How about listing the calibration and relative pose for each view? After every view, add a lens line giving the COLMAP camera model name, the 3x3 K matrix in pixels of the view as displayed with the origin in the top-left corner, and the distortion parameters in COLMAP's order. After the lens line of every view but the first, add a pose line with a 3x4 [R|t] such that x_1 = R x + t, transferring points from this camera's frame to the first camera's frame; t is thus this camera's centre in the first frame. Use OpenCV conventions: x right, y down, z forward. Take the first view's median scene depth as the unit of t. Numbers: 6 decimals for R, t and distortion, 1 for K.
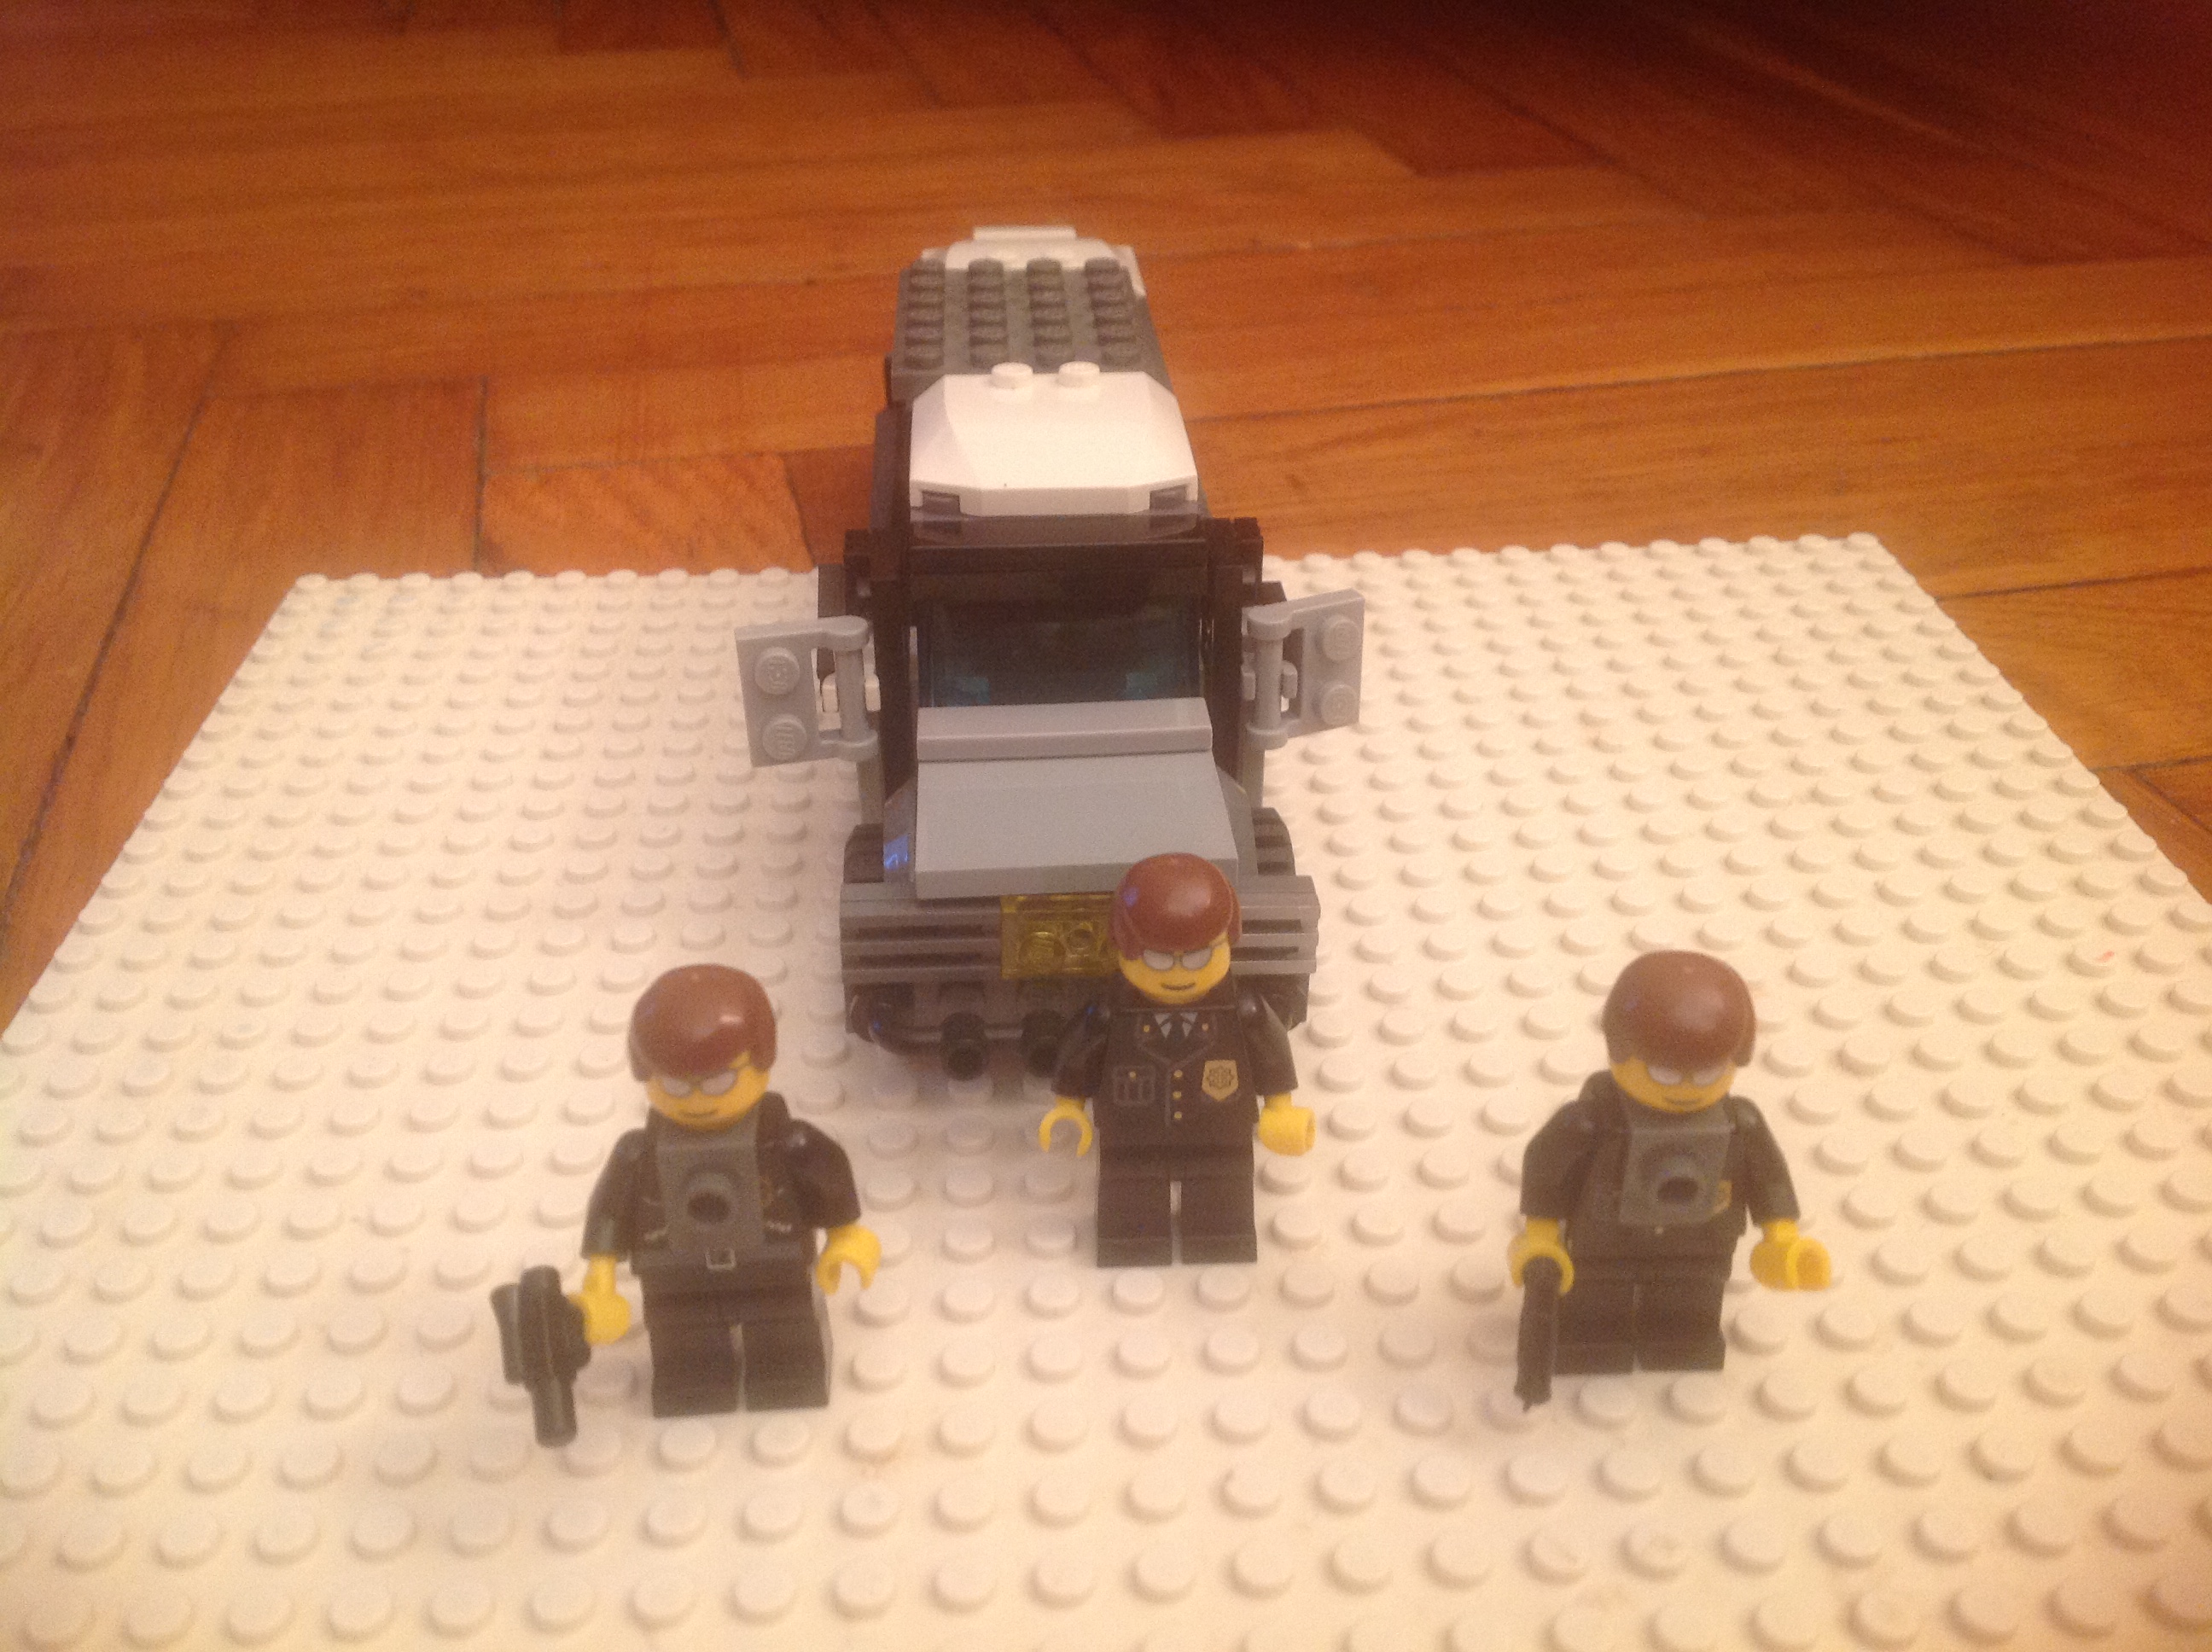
lens RADIAL K [[2291.7, 0, 1106.0], [0, 2291.7, 826.0], [0, 0, 1]] dist [0.196762, -0.554413]
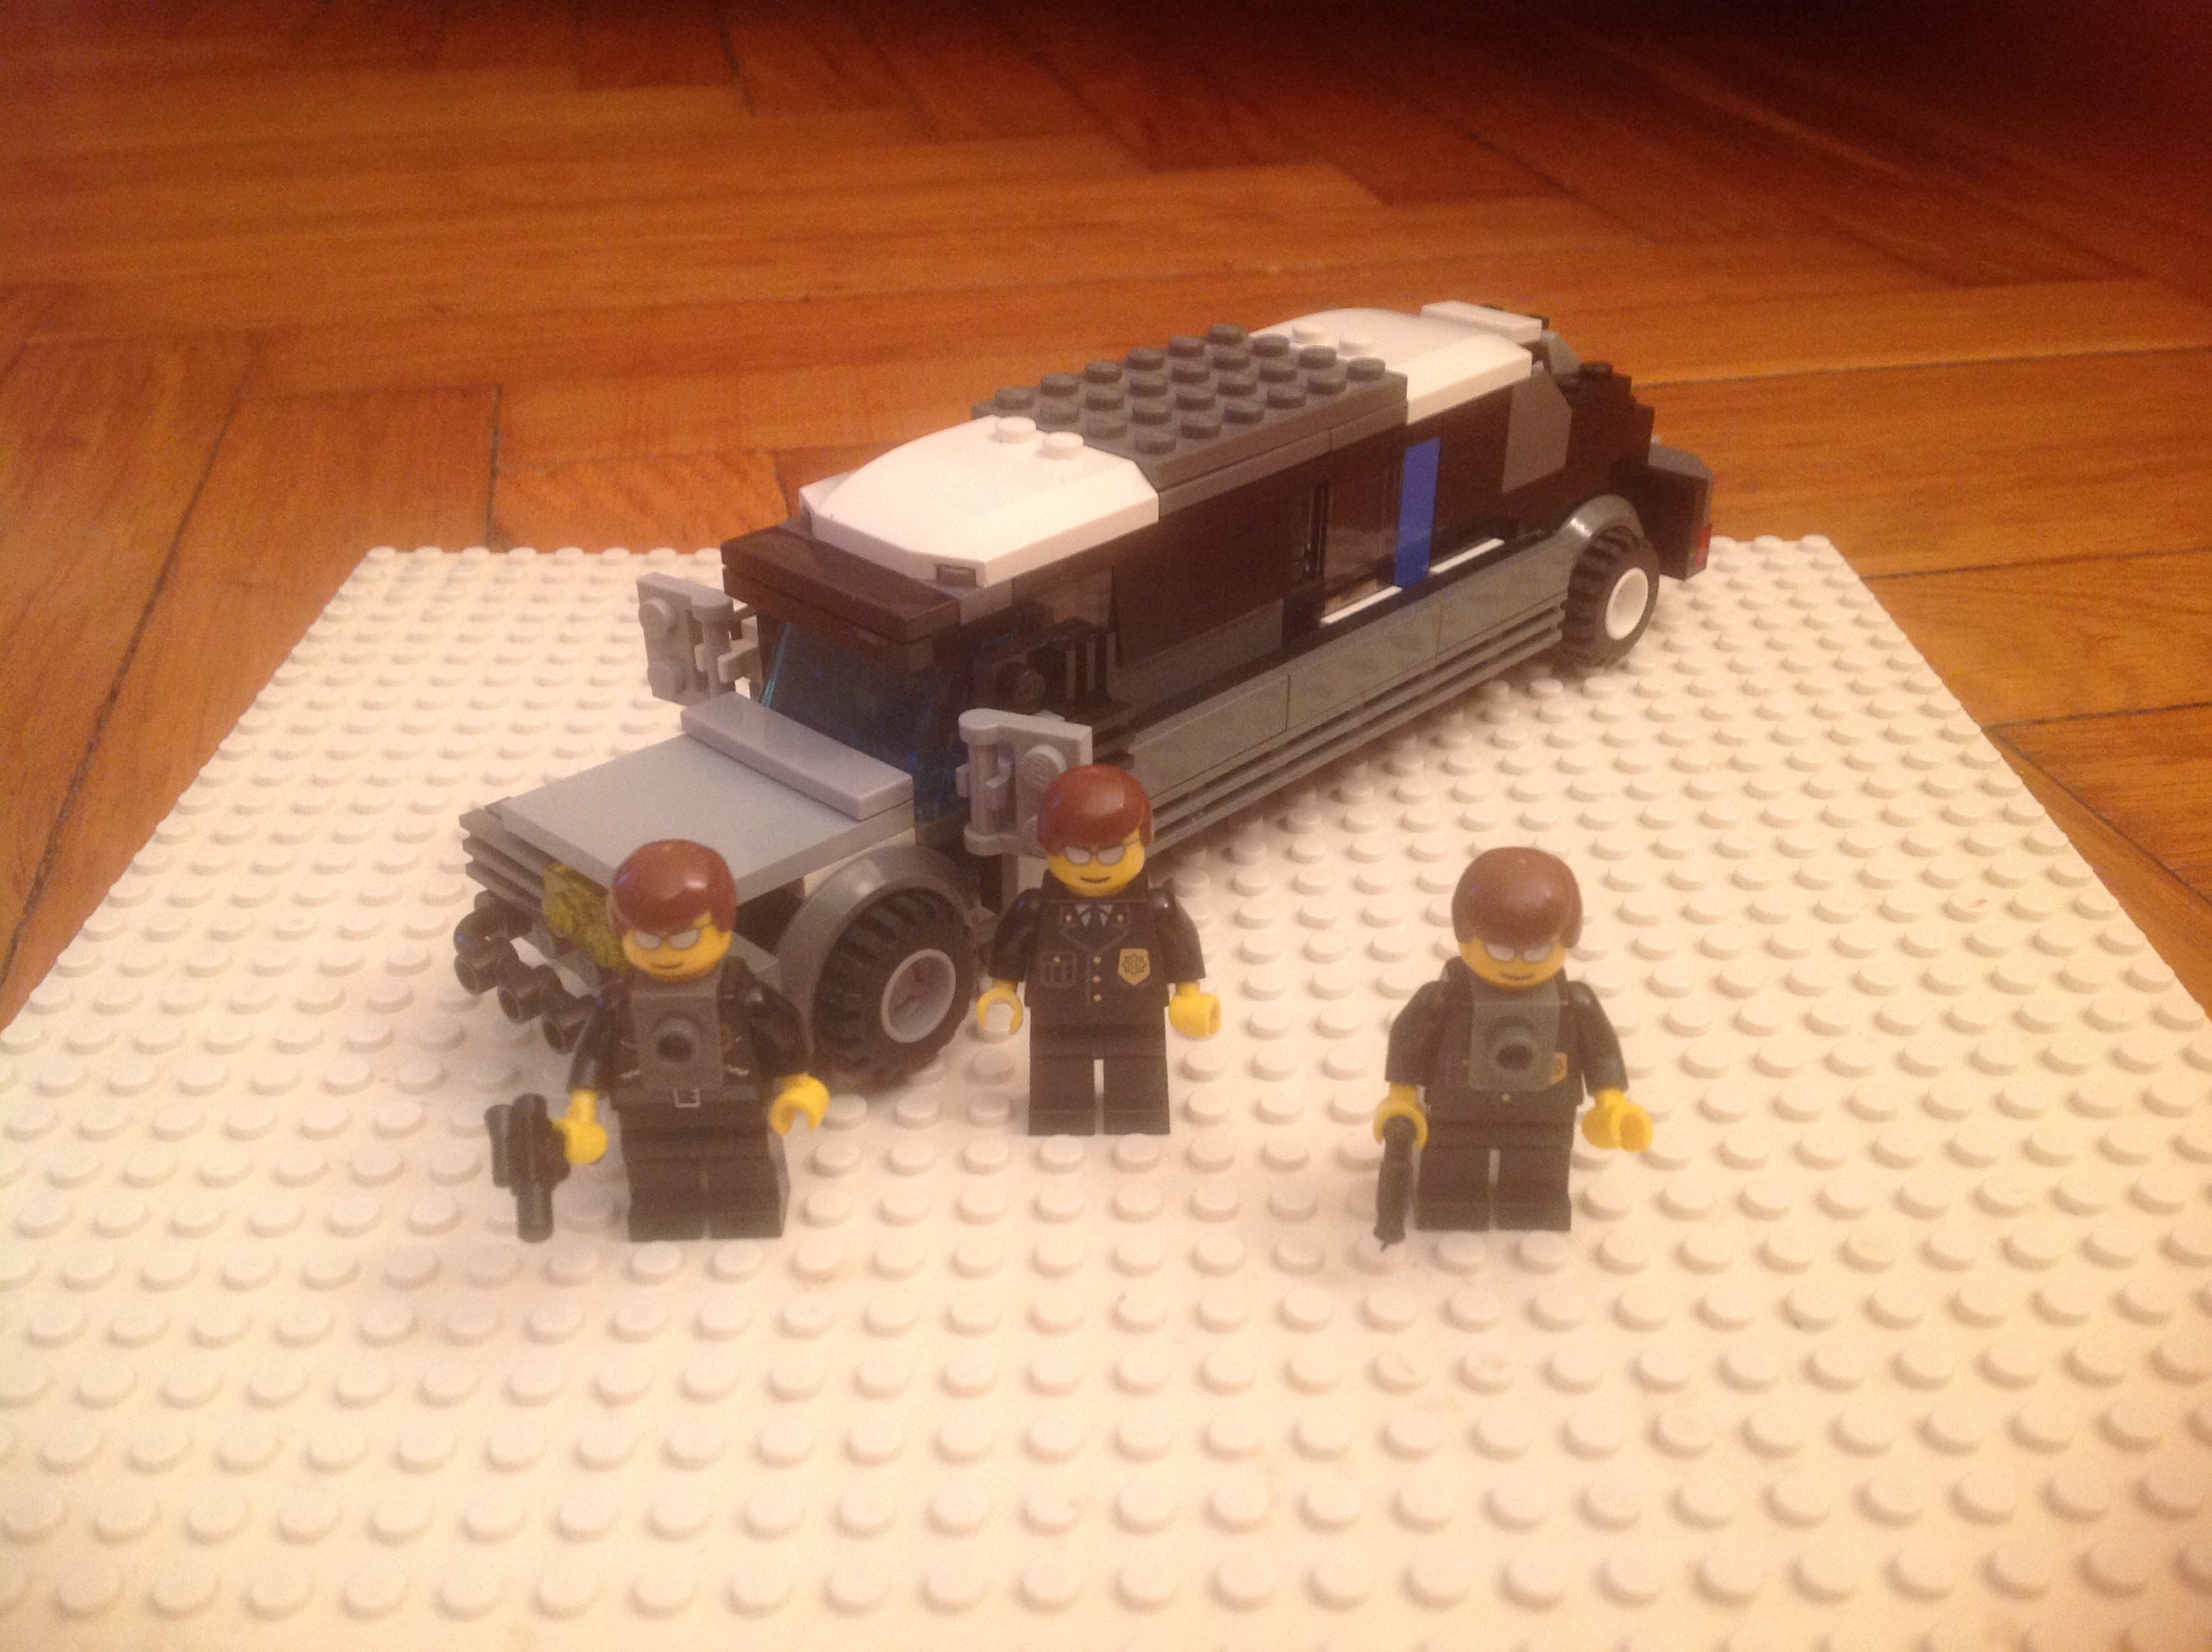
lens RADIAL K [[2291.7, 0, 1106.0], [0, 2291.7, 826.0], [0, 0, 1]] dist [0.196762, -0.554413]
pose [[0.998959, 0.022323, -0.039774, 0.080672], [-0.023103, 0.999547, -0.019281, 0.064386], [0.039326, 0.020180, 0.999023, -0.139327]]
